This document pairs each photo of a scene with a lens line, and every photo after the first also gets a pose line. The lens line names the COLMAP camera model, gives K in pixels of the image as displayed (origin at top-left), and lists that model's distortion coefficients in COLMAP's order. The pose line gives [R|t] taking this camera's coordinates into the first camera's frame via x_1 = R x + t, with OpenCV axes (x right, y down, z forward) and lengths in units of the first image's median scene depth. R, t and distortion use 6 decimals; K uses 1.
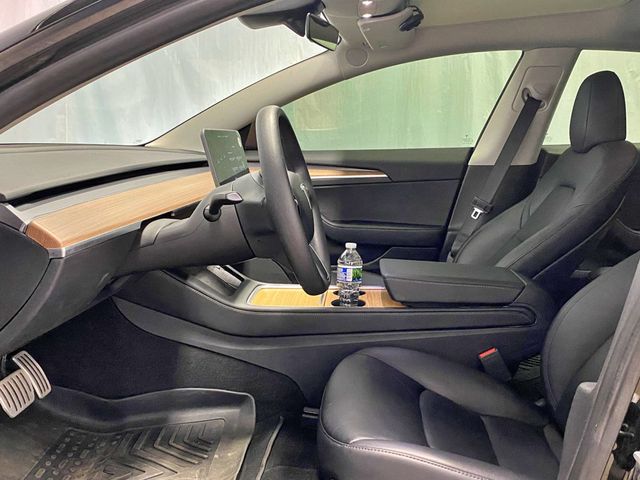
lens RADIAL K [[623.8, 0, 320.0], [0, 623.8, 240.0], [0, 0, 1]] dist [0.101703, -0.169195]
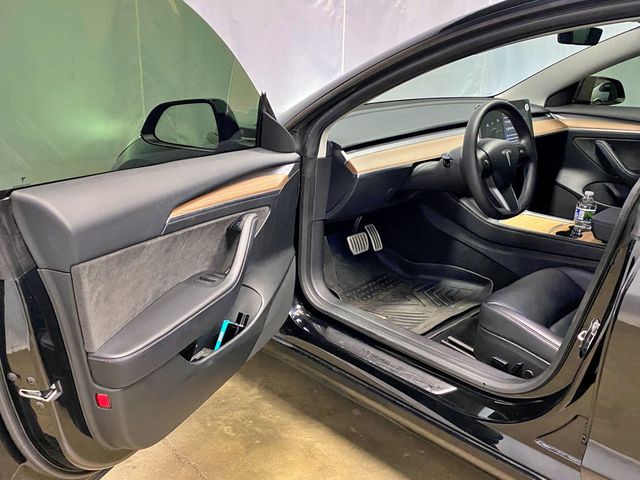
lens RADIAL K [[623.8, 0, 320.0], [0, 623.8, 240.0], [0, 0, 1]] dist [0.101703, -0.169195]
pose [[0.753455, 0.198296, -0.626884, 0.556185], [-0.107176, 0.977726, 0.180459, -0.086959], [0.648705, -0.068781, 0.757925, -0.456734]]
